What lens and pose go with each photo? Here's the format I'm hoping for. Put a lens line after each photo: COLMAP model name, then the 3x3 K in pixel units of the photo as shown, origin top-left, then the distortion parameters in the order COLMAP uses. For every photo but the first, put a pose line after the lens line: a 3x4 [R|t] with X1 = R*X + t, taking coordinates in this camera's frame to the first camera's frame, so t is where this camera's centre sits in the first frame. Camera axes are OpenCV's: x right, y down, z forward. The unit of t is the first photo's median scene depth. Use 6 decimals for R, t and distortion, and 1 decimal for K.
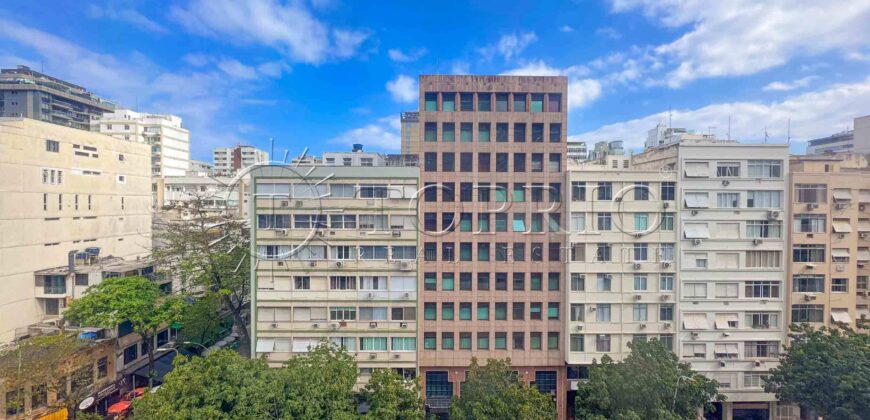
lens RADIAL K [[345.8, 0, 435.0], [0, 345.8, 210.0], [0, 0, 1]] dist [-0.000025, -0.000077]
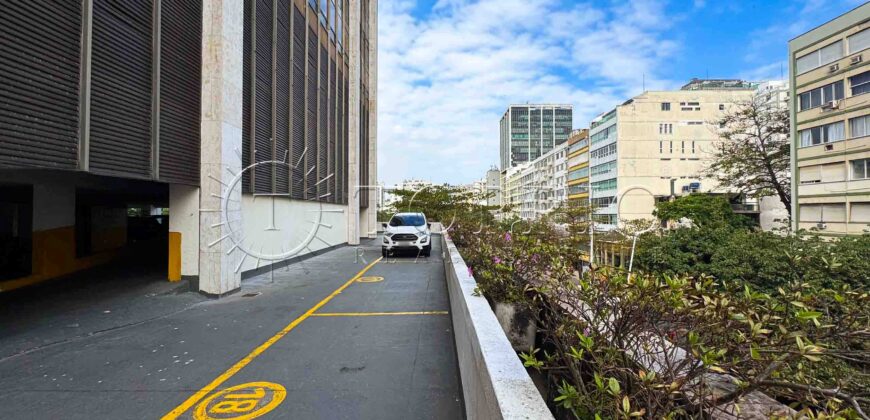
lens RADIAL K [[345.8, 0, 435.0], [0, 345.8, 210.0], [0, 0, 1]] dist [-0.000025, -0.000077]
pose [[-0.015070, -0.017886, -0.999726, 0.376828], [-0.011332, 0.999779, -0.017716, 0.352188], [0.999822, 0.011062, -0.015269, 0.139106]]
